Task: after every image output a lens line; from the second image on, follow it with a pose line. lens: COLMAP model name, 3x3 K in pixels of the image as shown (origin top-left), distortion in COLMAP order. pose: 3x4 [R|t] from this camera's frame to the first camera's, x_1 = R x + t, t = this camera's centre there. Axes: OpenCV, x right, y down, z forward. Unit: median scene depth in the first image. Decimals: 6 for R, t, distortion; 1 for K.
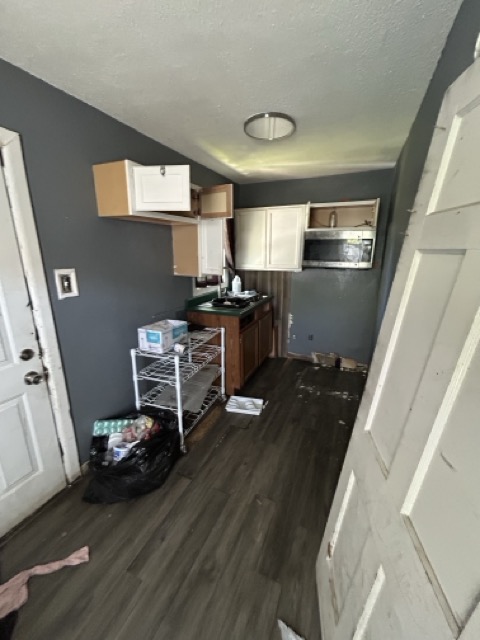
lens RADIAL K [[262.2, 0, 239.3], [0, 262.2, 317.9], [0, 0, 1]] dist [0.002361, 0.000619]
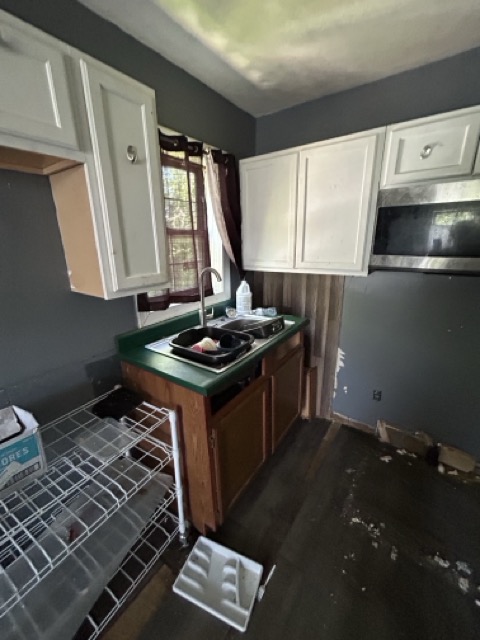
lens RADIAL K [[262.2, 0, 241.4], [0, 262.2, 320.0], [0, 0, 1]] dist [0.002361, 0.000619]
pose [[0.982028, 0.041212, -0.184183, 0.096406], [-0.033575, 0.998450, 0.044397, -0.106287], [0.185727, -0.037415, 0.981889, 0.451156]]
